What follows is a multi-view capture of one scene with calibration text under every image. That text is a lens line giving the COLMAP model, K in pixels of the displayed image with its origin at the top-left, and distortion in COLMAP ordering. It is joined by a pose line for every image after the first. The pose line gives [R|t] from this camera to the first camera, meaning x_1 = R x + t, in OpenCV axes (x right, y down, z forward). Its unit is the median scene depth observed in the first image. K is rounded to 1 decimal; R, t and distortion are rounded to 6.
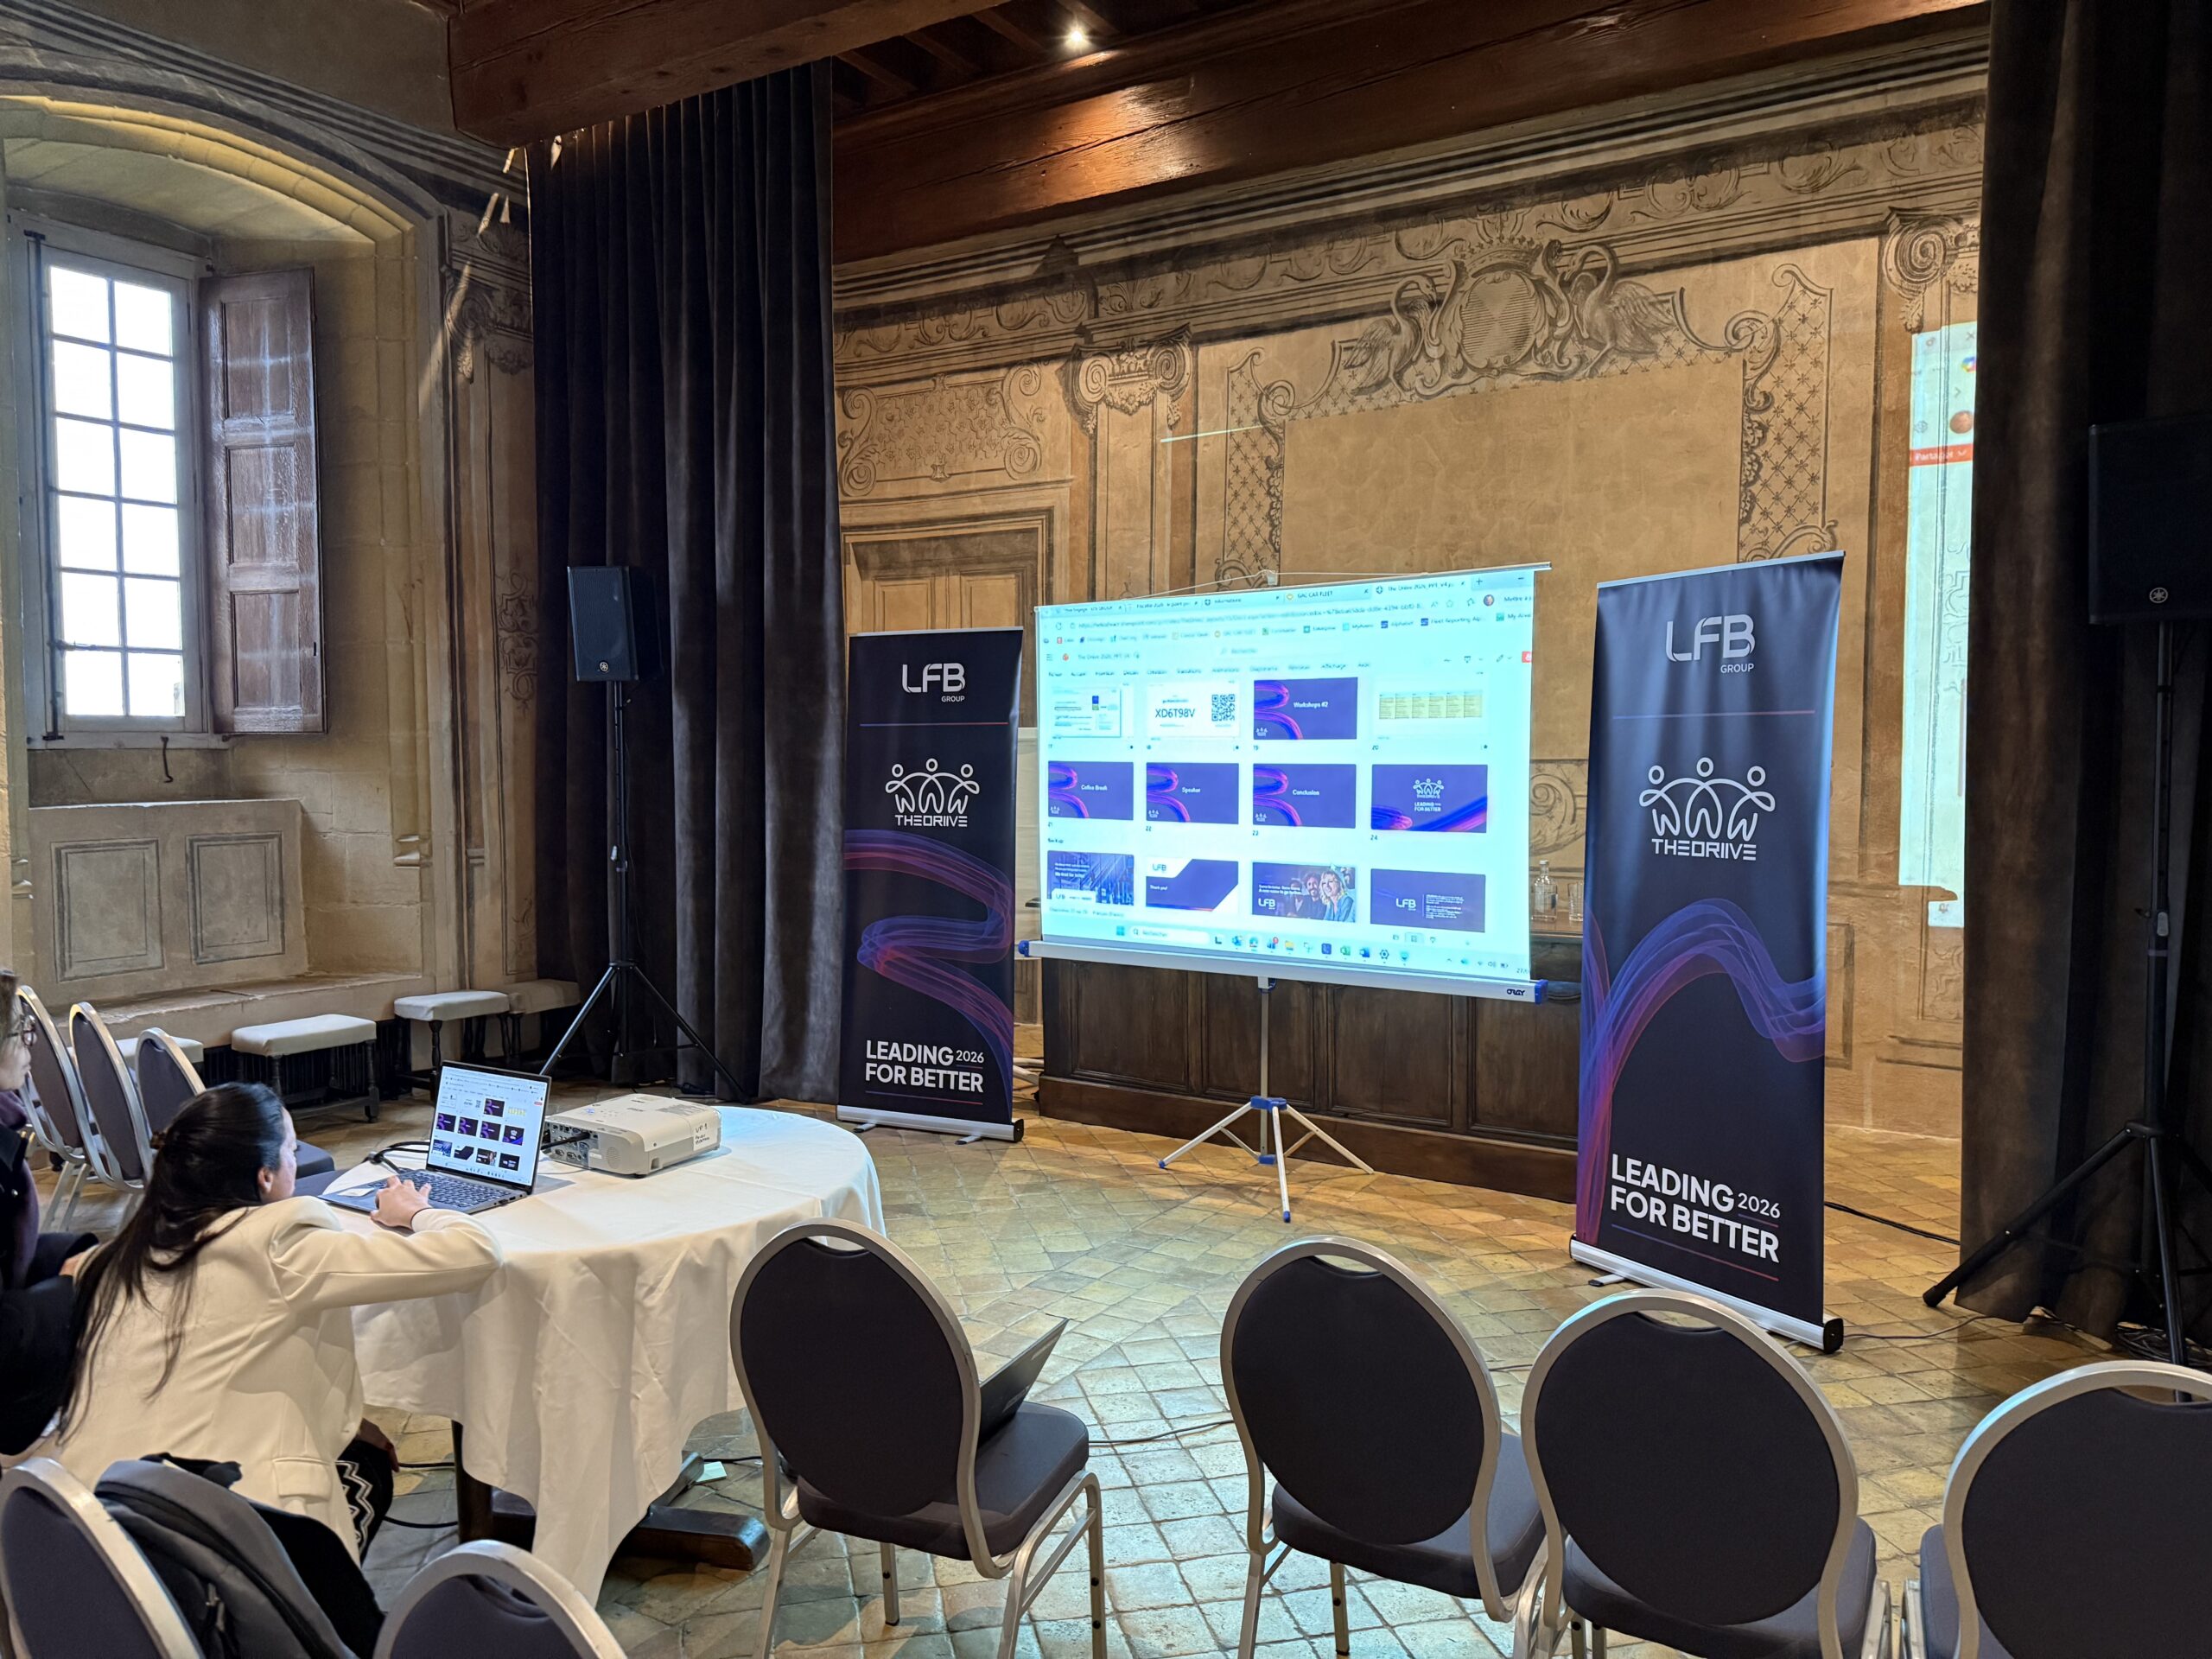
lens RADIAL K [[1611.9, 0, 1099.1], [0, 1611.9, 850.2], [0, 0, 1]] dist [0.056309, -0.060424]
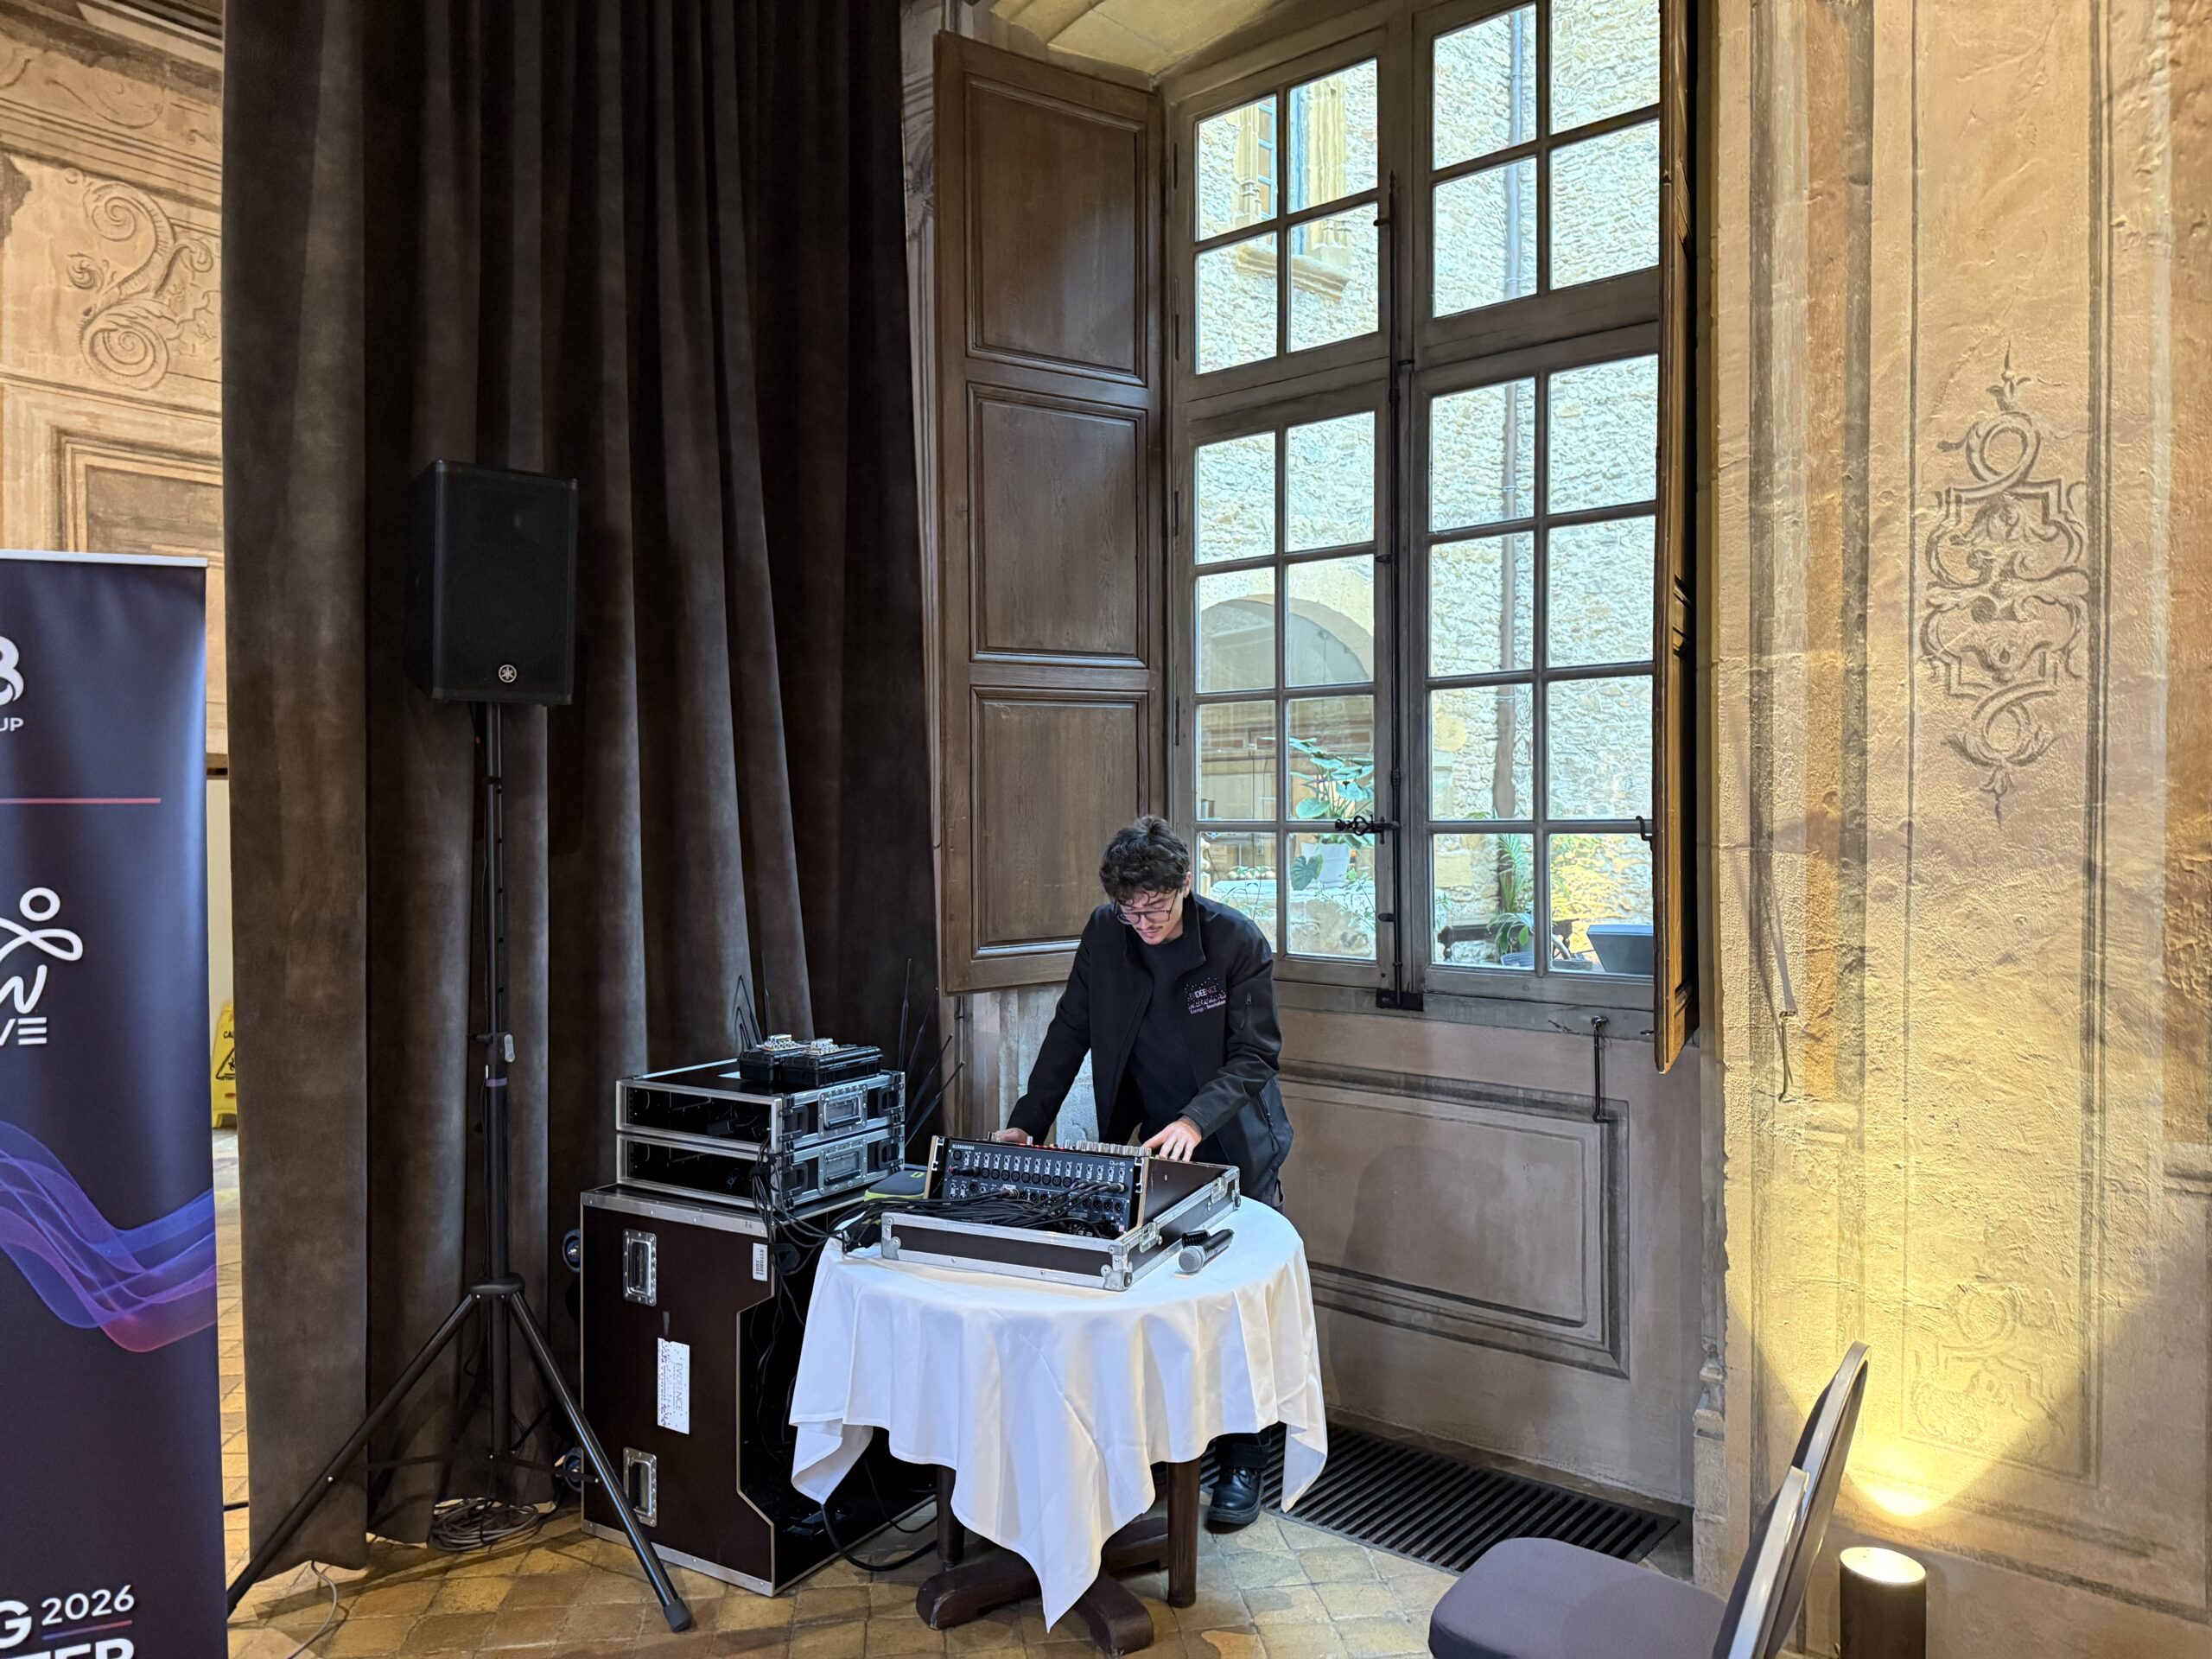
lens RADIAL K [[1611.9, 0, 1134.5], [0, 1611.9, 823.7], [0, 0, 1]] dist [0.056309, -0.060424]
pose [[0.079597, -0.003680, 0.996820, -0.111407], [0.069522, 0.997579, -0.001869, -0.029662], [-0.994400, 0.069450, 0.079660, 0.348758]]
